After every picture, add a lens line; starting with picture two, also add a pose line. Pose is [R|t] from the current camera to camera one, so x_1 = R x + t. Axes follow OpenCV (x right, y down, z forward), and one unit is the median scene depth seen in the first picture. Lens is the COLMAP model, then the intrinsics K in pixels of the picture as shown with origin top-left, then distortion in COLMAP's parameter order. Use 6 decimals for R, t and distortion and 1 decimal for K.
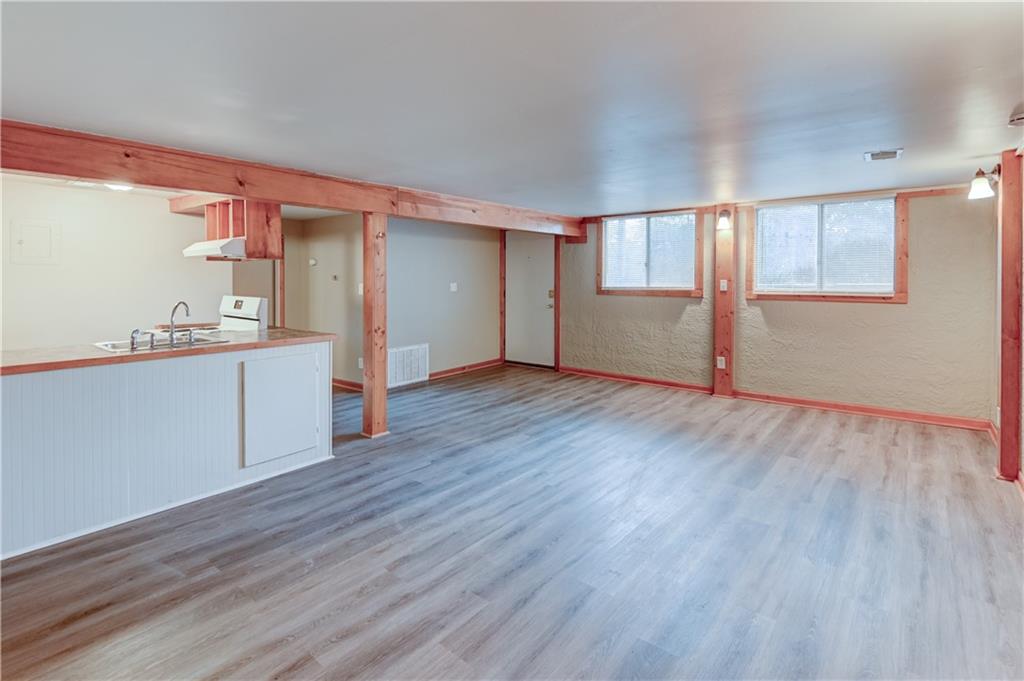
lens RADIAL K [[477.5, 0, 509.1], [0, 477.5, 280.4], [0, 0, 1]] dist [-0.001088, -0.000146]
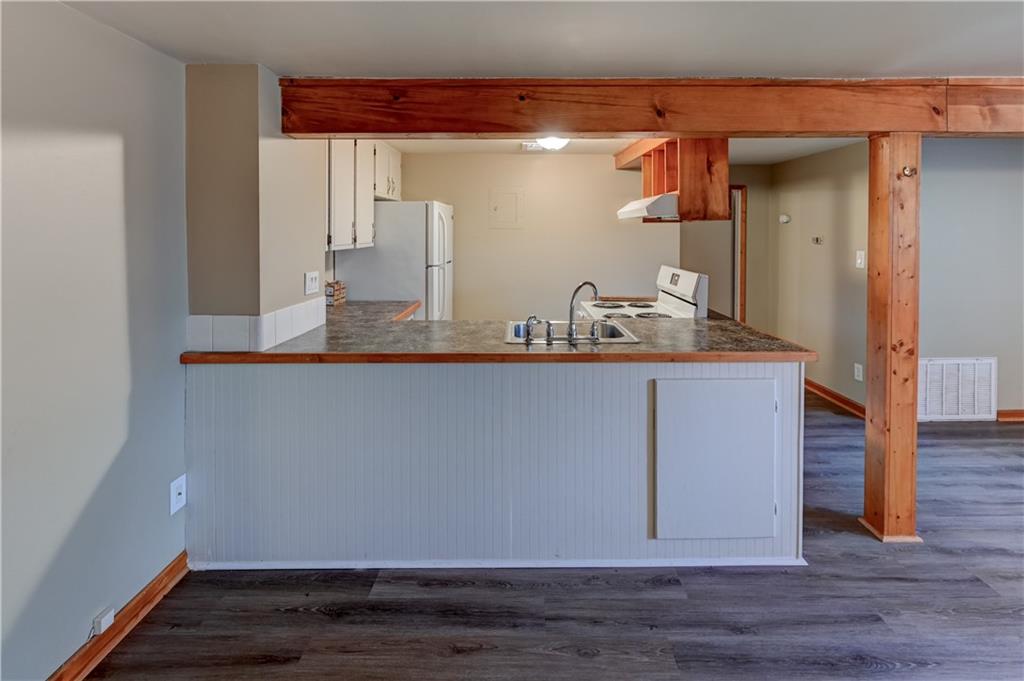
lens RADIAL K [[487.3, 0, 510.6], [0, 487.3, 234.3], [0, 0, 1]] dist [-0.001864, -0.001090]
pose [[0.606979, 0.008734, -0.794670, -0.082847], [-0.007208, 0.999959, 0.005485, -0.019661], [0.794685, 0.002399, 0.607018, 0.247808]]
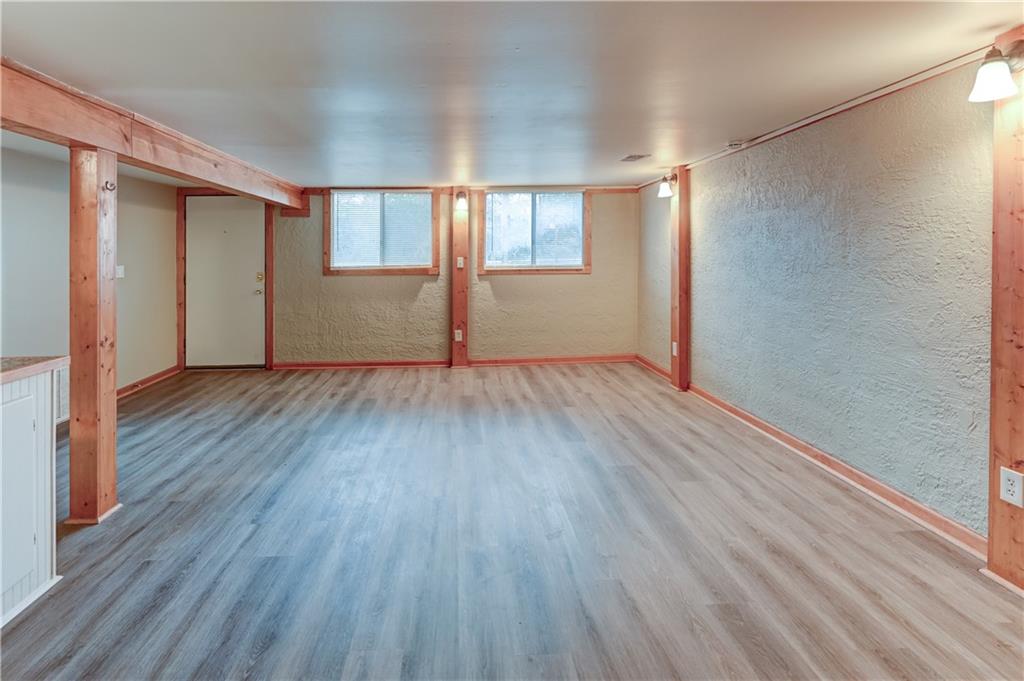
lens RADIAL K [[483.3, 0, 492.4], [0, 483.3, 254.0], [0, 0, 1]] dist [0.009752, -0.010131]
pose [[0.757223, -0.002939, 0.653150, -0.243187], [0.012426, 0.999874, -0.009907, 0.003690], [-0.653038, 0.015618, 0.757164, 0.166511]]
